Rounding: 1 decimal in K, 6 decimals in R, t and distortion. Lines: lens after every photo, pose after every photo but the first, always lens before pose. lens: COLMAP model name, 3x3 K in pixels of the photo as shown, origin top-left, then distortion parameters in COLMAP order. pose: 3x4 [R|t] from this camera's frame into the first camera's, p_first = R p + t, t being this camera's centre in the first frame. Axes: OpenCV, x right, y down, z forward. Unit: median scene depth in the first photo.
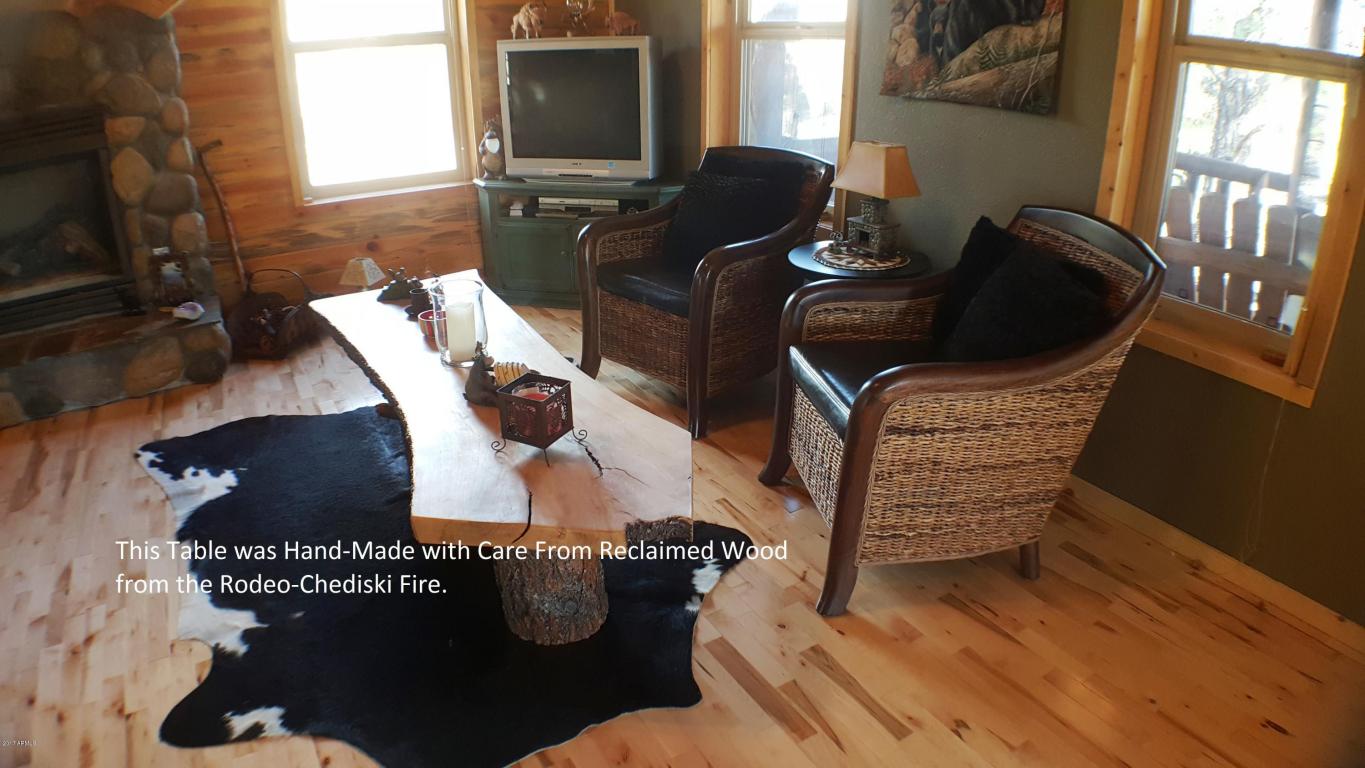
lens RADIAL K [[795.9, 0, 673.9], [0, 795.9, 386.7], [0, 0, 1]] dist [-0.141512, -0.009319]
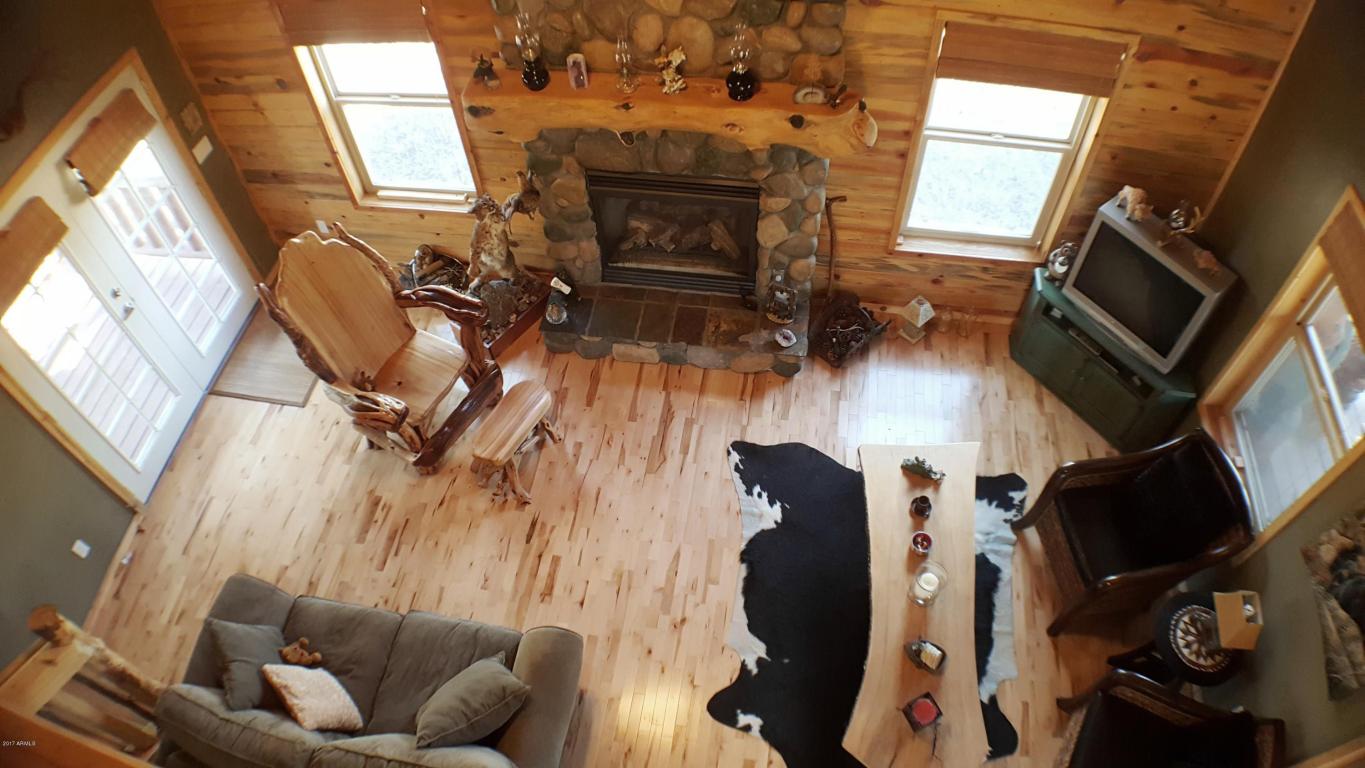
lens RADIAL K [[795.9, 0, 689.0], [0, 795.9, 385.4], [0, 0, 1]] dist [-0.141512, -0.009319]
pose [[0.769689, 0.500624, -0.396174, -0.161752], [-0.238185, 0.800930, 0.549345, -0.899278], [0.592323, -0.328462, 0.735708, -0.281421]]
